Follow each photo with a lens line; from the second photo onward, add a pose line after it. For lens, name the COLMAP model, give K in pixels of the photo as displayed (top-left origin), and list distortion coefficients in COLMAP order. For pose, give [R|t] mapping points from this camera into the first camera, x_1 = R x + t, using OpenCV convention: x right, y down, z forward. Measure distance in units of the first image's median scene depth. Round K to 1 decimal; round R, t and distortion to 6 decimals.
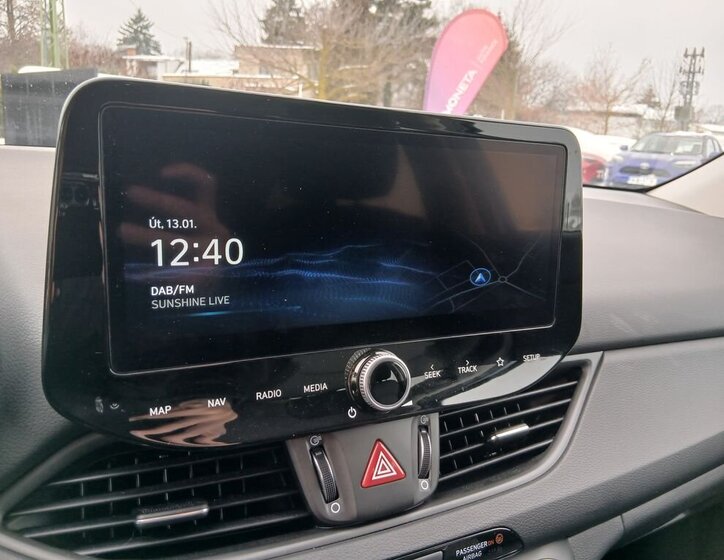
lens RADIAL K [[563.5, 0, 358.7], [0, 563.5, 279.2], [0, 0, 1]] dist [0.040238, -0.048529]
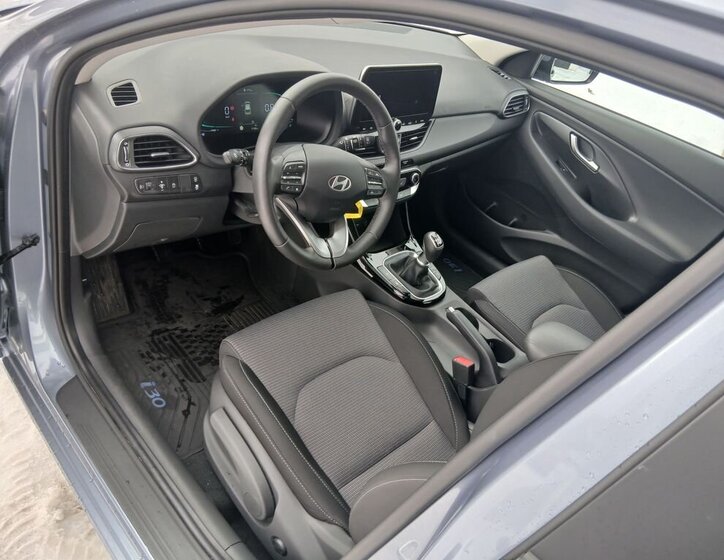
lens RADIAL K [[563.5, 0, 360.8], [0, 563.5, 281.3], [0, 0, 1]] dist [0.040238, -0.048529]
pose [[0.937043, -0.024979, 0.348319, -1.864492], [-0.142317, 0.883534, 0.446221, -0.711770], [-0.318898, -0.467700, 0.824355, -3.315340]]
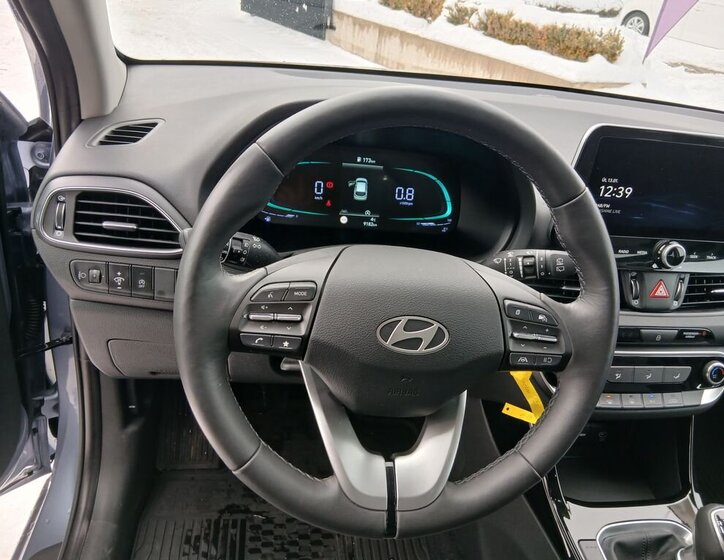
lens RADIAL K [[563.5, 0, 359.9], [0, 563.5, 273.9], [0, 0, 1]] dist [0.040238, -0.048529]
pose [[0.948539, 0.202150, -0.243741, -0.557963], [-0.132510, 0.952477, 0.274278, -0.201069], [0.287603, -0.227865, 0.930248, -1.454891]]
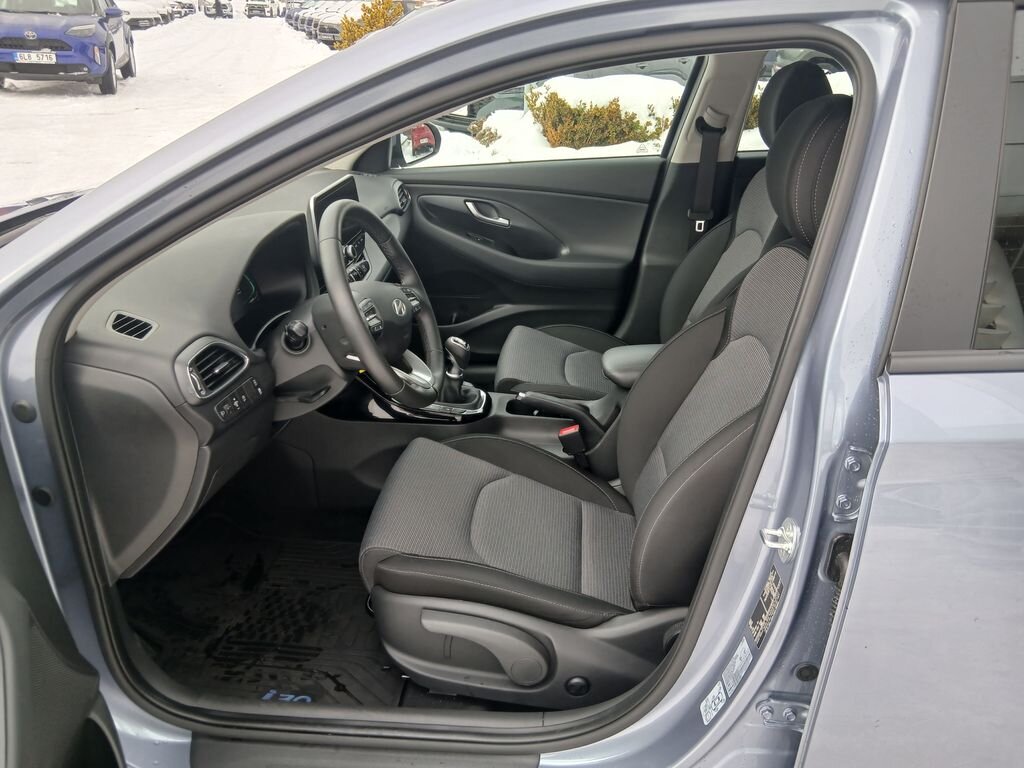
lens RADIAL K [[768.3, 0, 517.6], [0, 768.3, 388.0], [0, 0, 1]] dist [0.059857, -0.071871]
pose [[0.519341, -0.403120, 0.753512, -3.801233], [0.194372, 0.914358, 0.355203, -0.648811], [-0.832168, -0.038010, 0.553219, -3.017609]]
